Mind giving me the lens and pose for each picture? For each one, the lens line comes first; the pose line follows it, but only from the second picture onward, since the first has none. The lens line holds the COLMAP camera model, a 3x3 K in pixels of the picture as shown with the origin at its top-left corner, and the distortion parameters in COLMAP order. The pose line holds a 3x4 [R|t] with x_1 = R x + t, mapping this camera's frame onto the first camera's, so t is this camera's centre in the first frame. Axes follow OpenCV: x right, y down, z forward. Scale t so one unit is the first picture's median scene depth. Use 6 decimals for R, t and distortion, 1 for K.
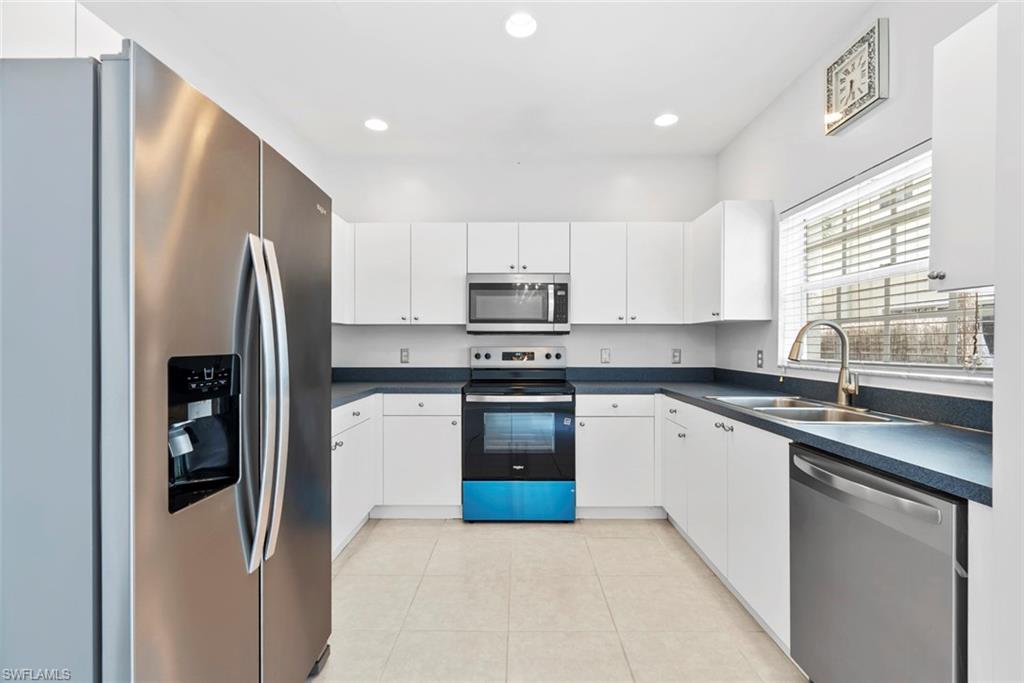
lens RADIAL K [[453.1, 0, 506.6], [0, 453.1, 338.4], [0, 0, 1]] dist [-0.001731, -0.003067]
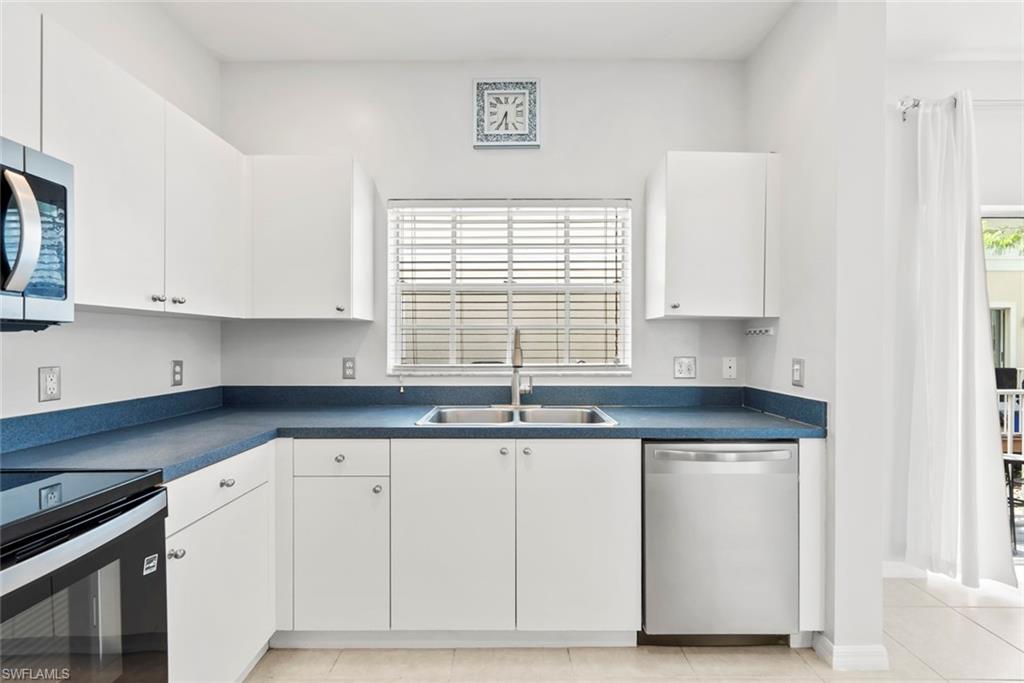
lens RADIAL K [[453.1, 0, 515.1], [0, 453.1, 342.0], [0, 0, 1]] dist [-0.001731, -0.003067]
pose [[-0.023035, 0.000467, 0.999735, -0.237970], [-0.010981, 0.999939, -0.000720, -0.004098], [-0.999674, -0.010995, -0.023028, 0.683256]]
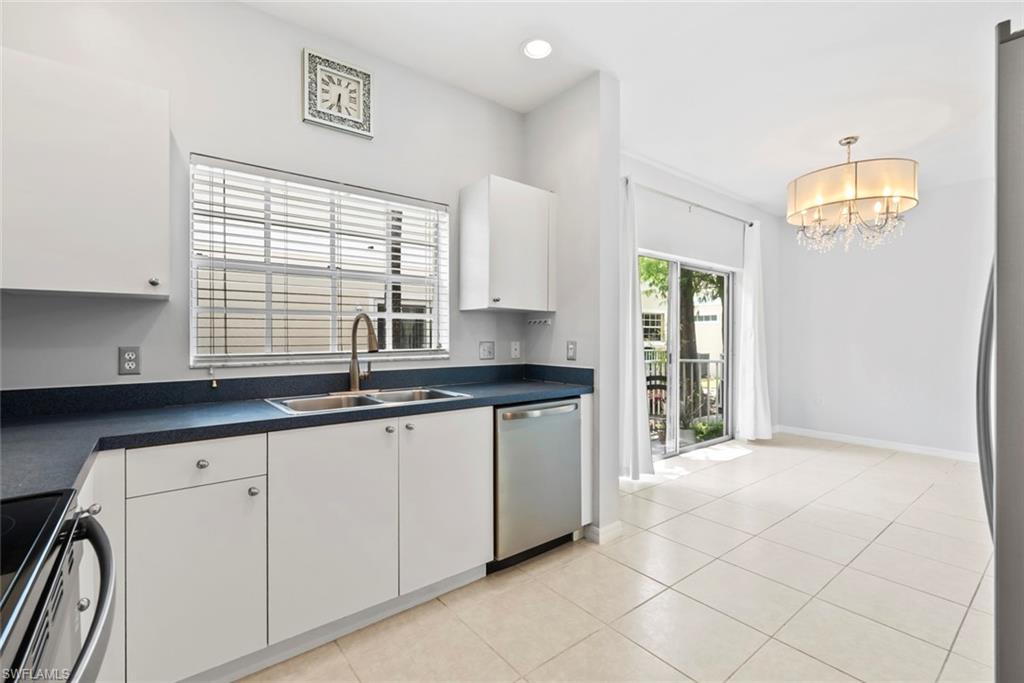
lens RADIAL K [[453.1, 0, 514.8], [0, 453.1, 330.4], [0, 0, 1]] dist [-0.001731, -0.003067]
pose [[-0.646203, -0.002523, 0.763161, -0.235878], [-0.013215, 0.999882, -0.007885, 0.001424], [-0.763051, -0.015181, -0.646160, 0.941687]]
